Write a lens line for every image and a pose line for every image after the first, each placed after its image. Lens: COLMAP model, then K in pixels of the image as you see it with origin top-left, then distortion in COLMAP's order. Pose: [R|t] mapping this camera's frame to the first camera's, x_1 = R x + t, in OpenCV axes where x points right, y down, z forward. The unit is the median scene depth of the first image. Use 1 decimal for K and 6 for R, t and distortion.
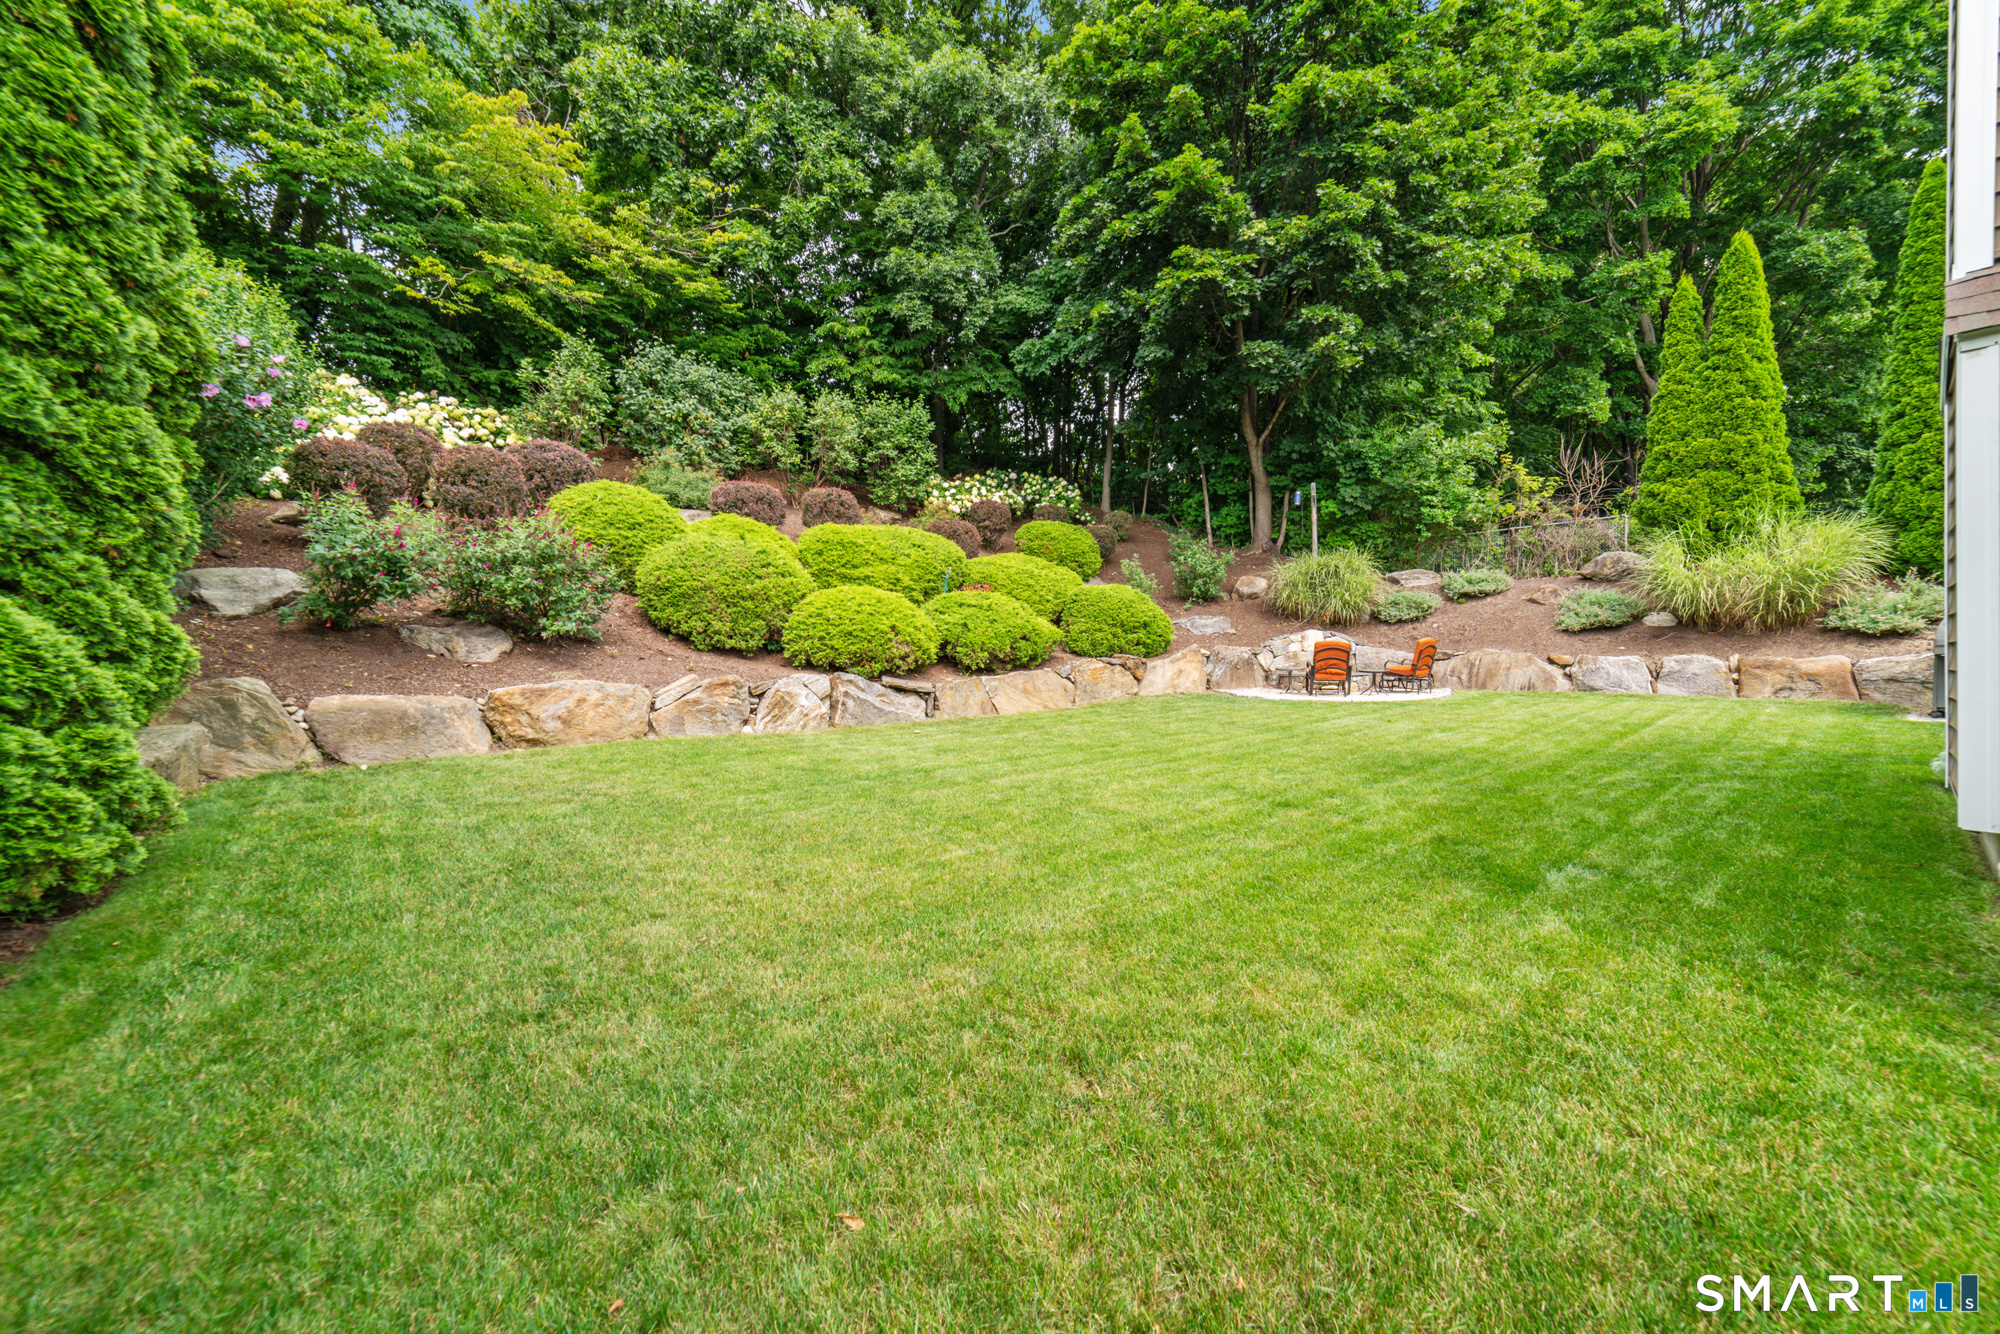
lens RADIAL K [[782.3, 0, 997.5], [0, 782.3, 669.0], [0, 0, 1]] dist [0.000264, 0.000196]
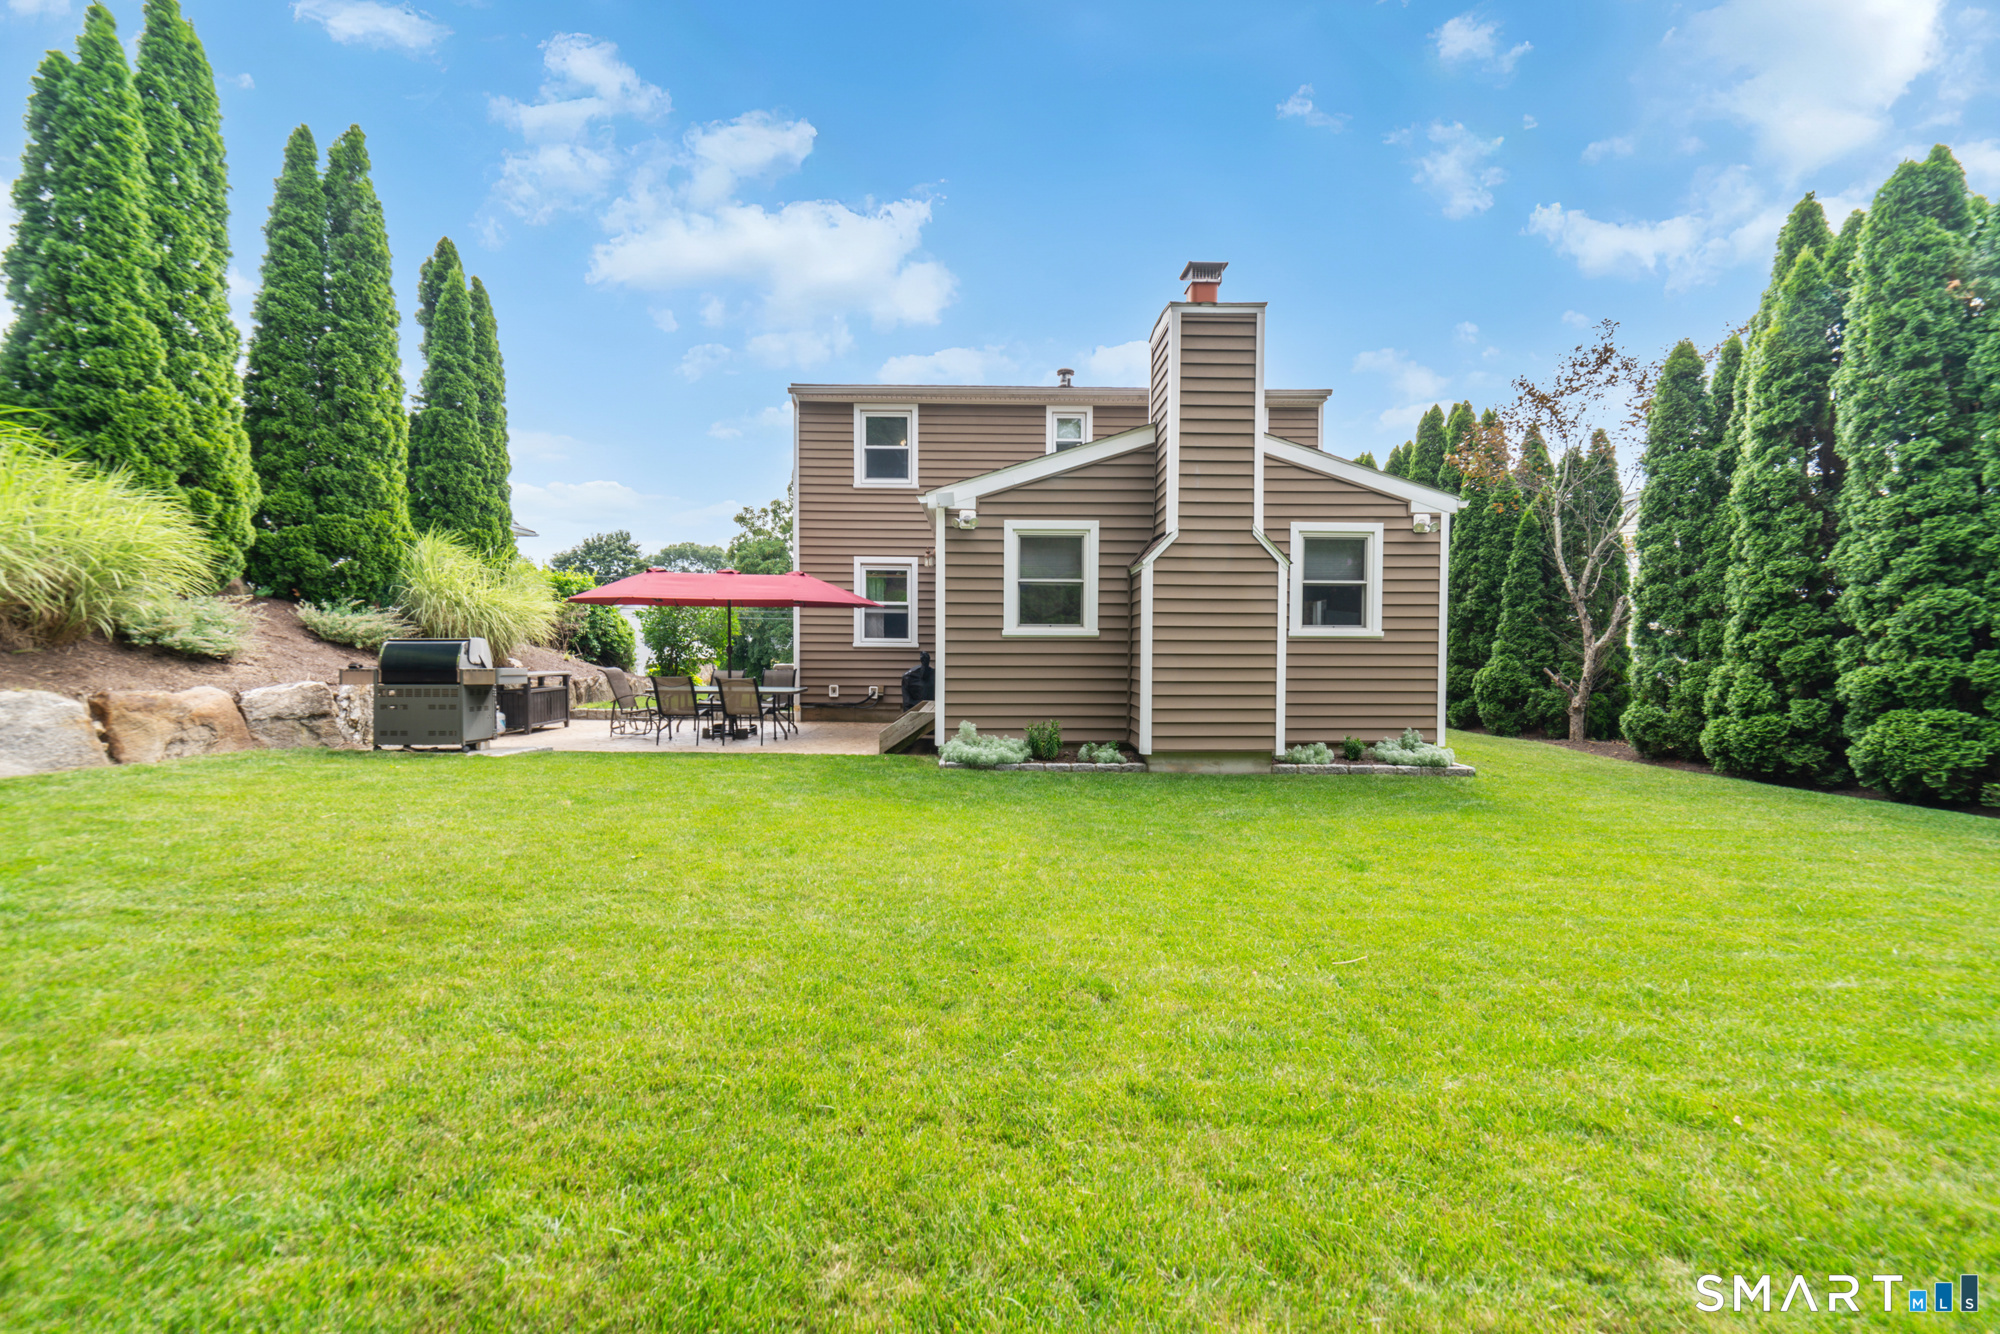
lens RADIAL K [[780.0, 0, 1005.6], [0, 780.0, 671.8], [0, 0, 1]] dist [0.002097, 0.000228]
pose [[-0.781154, -0.001618, 0.624336, 0.074223], [0.004531, 0.999956, 0.008260, -0.026165], [-0.624322, 0.009281, -0.781112, 0.860638]]
